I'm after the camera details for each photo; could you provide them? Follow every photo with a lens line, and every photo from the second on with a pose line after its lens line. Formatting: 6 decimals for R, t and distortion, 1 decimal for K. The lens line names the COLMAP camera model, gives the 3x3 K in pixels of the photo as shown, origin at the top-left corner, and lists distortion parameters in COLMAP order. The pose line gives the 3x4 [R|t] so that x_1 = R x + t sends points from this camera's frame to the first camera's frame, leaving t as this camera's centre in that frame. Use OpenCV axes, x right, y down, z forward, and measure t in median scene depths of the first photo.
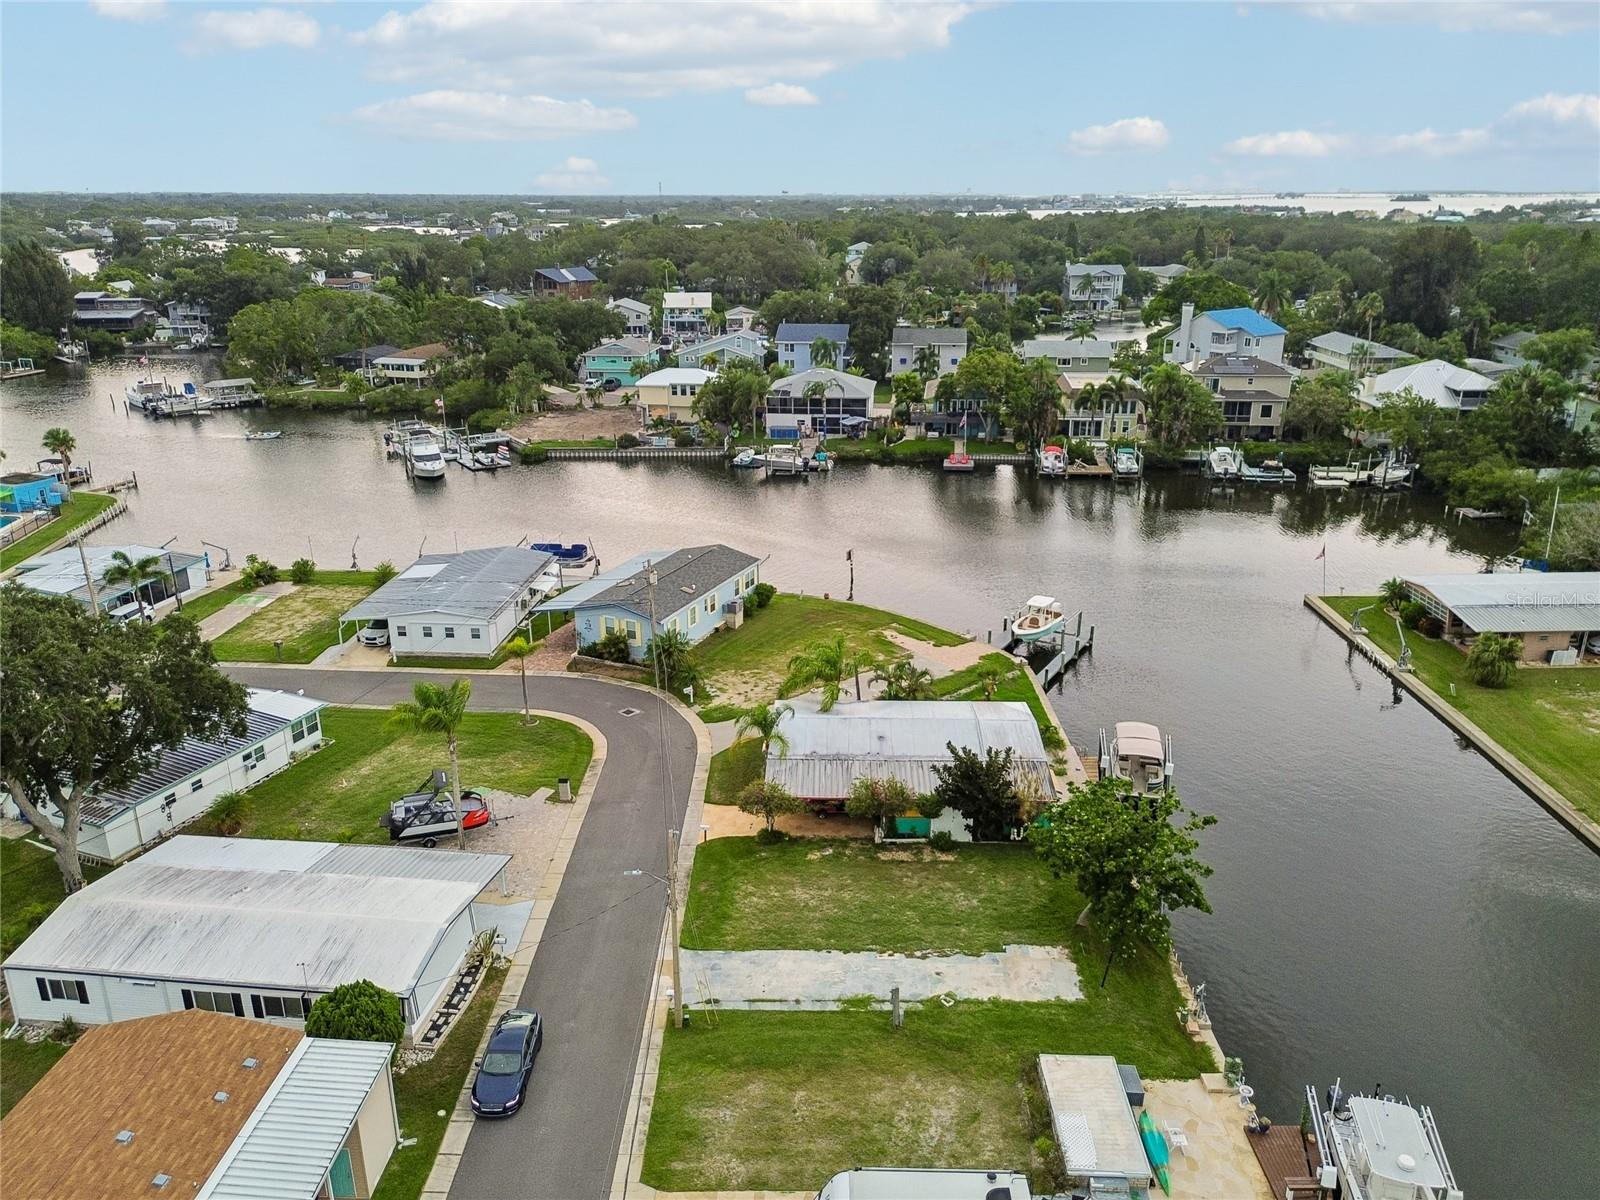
lens RADIAL K [[1156.7, 0, 800.0], [0, 1156.7, 600.0], [0, 0, 1]] dist [0.063636, -0.050727]
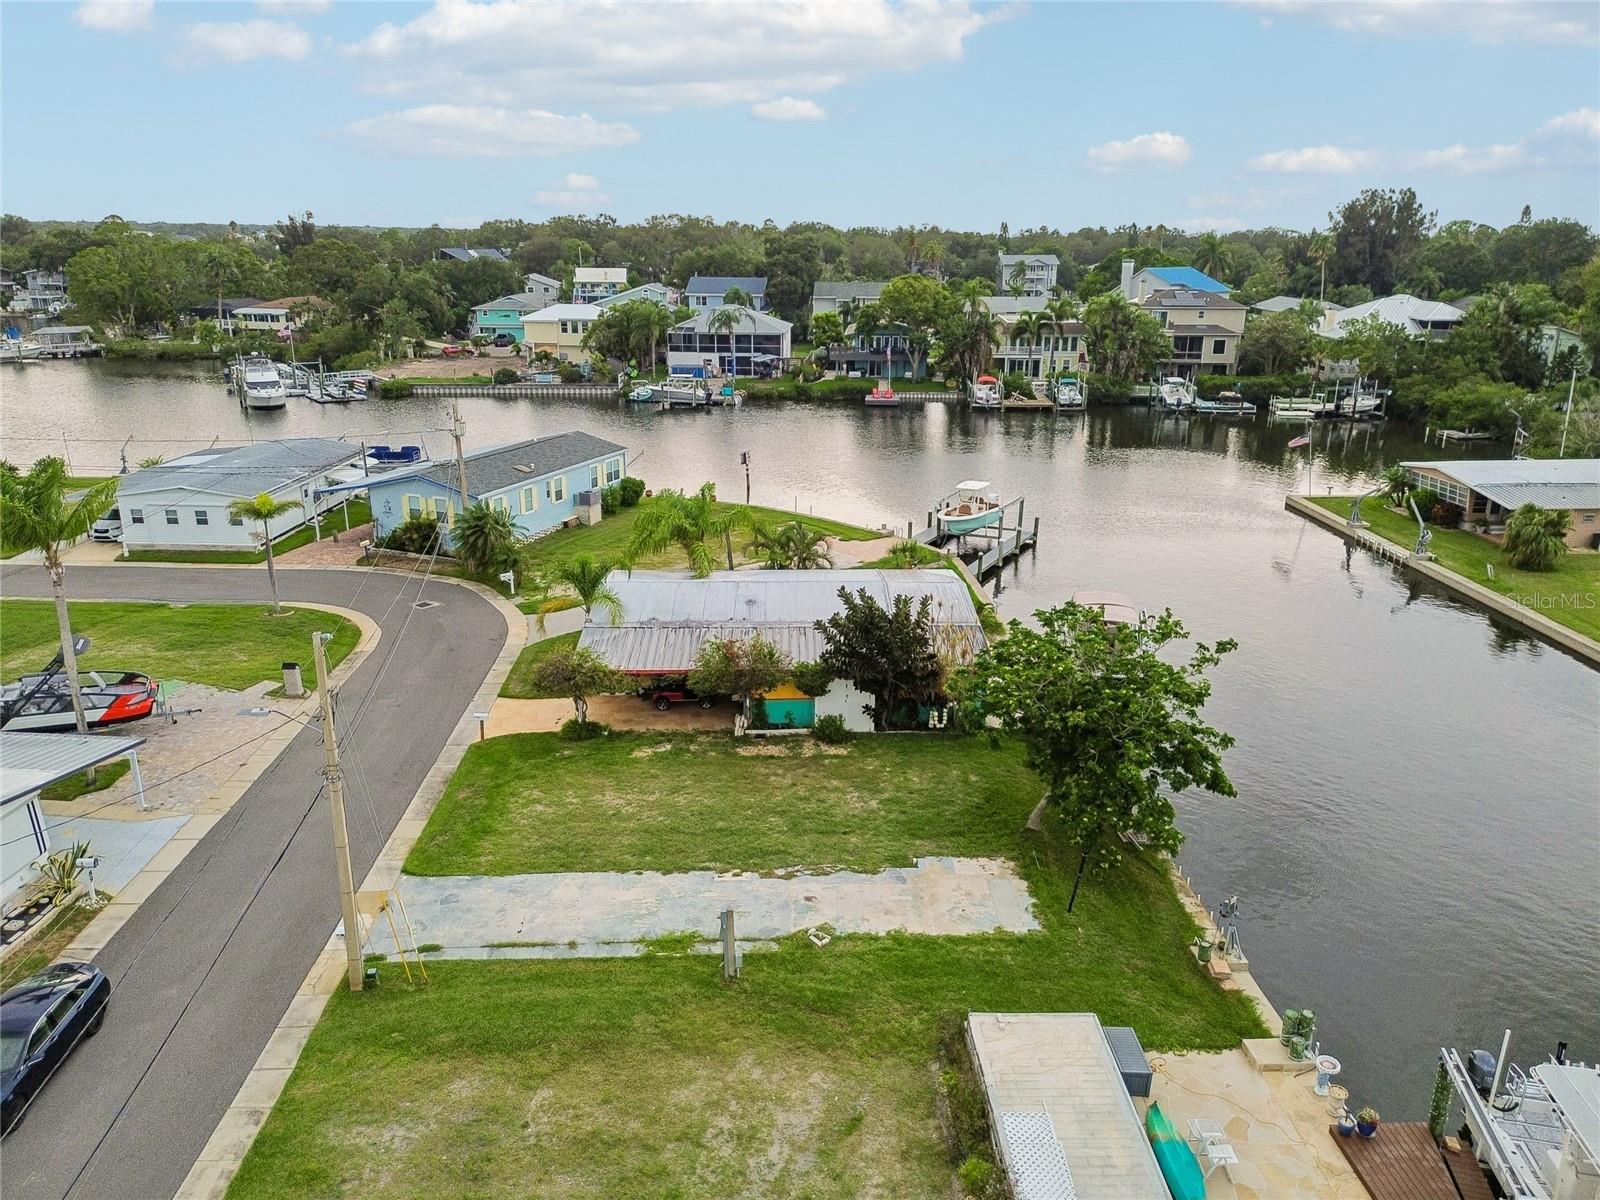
lens RADIAL K [[1156.7, 0, 800.0], [0, 1156.7, 600.0], [0, 0, 1]] dist [0.063636, -0.050727]
pose [[0.998586, -0.004534, 0.052959, 0.048331], [0.005817, 0.999692, -0.024108, 0.103988], [-0.052834, 0.024382, 0.998306, 0.222483]]
